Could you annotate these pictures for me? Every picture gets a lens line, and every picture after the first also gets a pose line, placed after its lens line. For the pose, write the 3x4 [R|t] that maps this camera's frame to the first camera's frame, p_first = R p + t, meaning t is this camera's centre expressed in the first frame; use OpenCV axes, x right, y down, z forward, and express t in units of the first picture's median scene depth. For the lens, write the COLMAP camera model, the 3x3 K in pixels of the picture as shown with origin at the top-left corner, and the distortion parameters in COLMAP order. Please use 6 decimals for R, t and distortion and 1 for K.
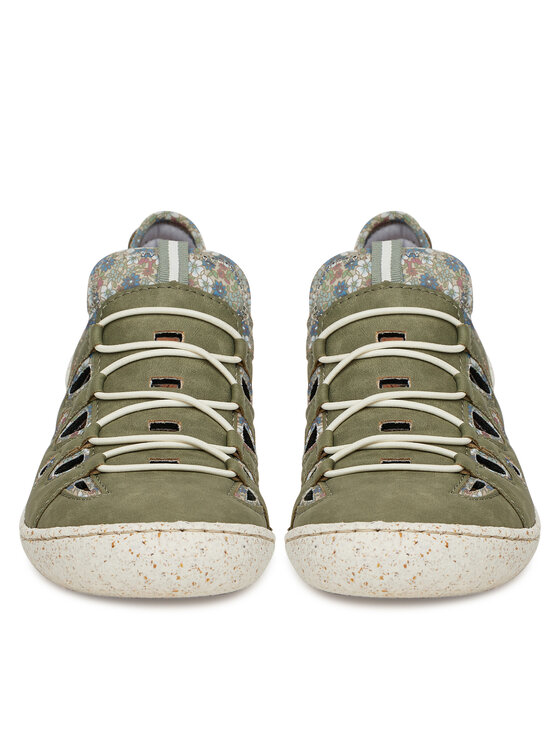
lens RADIAL K [[2209.8, 0, 280.0], [0, 2209.8, 373.2], [0, 0, 1]] dist [-0.445637, 0.000000]
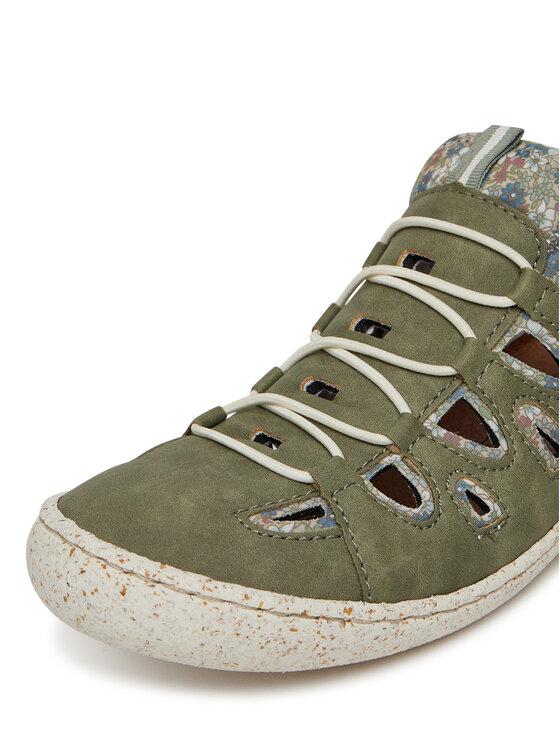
lens RADIAL K [[1507.6, 0, 280.0], [0, 1507.6, 373.1], [0, 0, 1]] dist [0.086065, 0.000000]
pose [[0.725262, 0.270065, -0.633293, 0.332270], [-0.169951, 0.961614, 0.215444, -0.078687], [0.667167, -0.048624, 0.743320, 0.615738]]
